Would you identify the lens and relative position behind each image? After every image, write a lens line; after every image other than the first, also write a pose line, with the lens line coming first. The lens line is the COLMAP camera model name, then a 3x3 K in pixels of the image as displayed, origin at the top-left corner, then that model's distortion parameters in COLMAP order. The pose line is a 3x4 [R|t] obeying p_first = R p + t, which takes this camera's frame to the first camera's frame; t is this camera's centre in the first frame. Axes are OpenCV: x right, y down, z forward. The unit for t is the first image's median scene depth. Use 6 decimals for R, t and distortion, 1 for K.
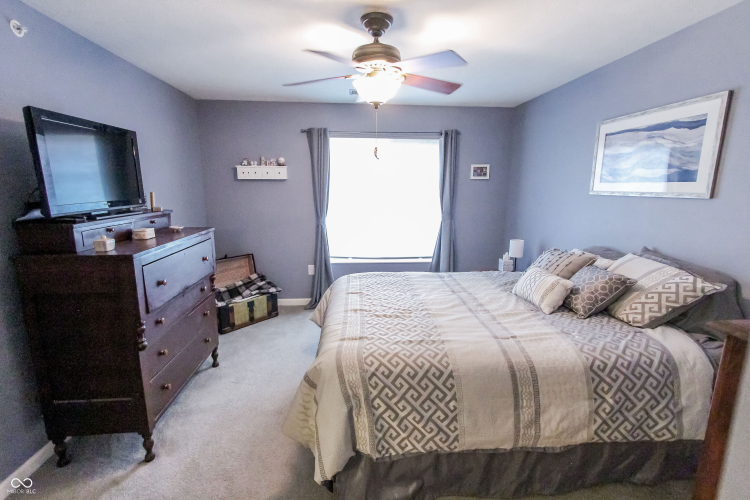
lens RADIAL K [[346.8, 0, 376.0], [0, 346.8, 249.0], [0, 0, 1]] dist [0.002145, 0.002867]
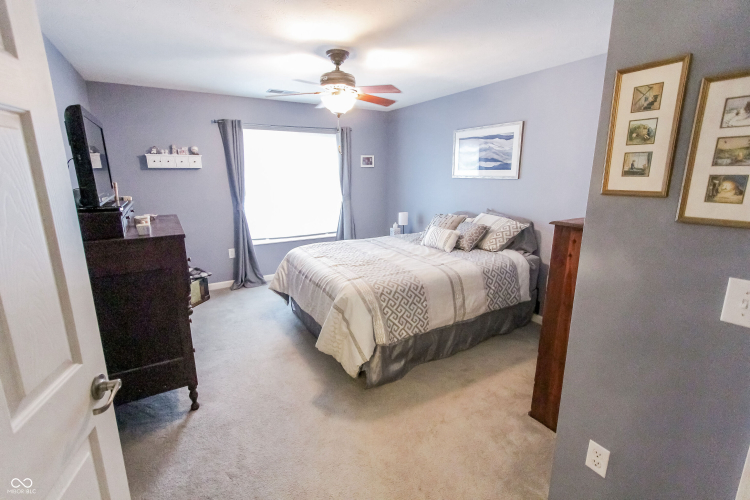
lens RADIAL K [[346.8, 0, 373.9], [0, 346.8, 248.2], [0, 0, 1]] dist [0.002145, 0.002867]
pose [[0.895299, -0.104678, 0.432993, -0.556236], [0.088120, 0.994408, 0.058198, 0.045608], [-0.436664, -0.013949, 0.899517, -0.324558]]
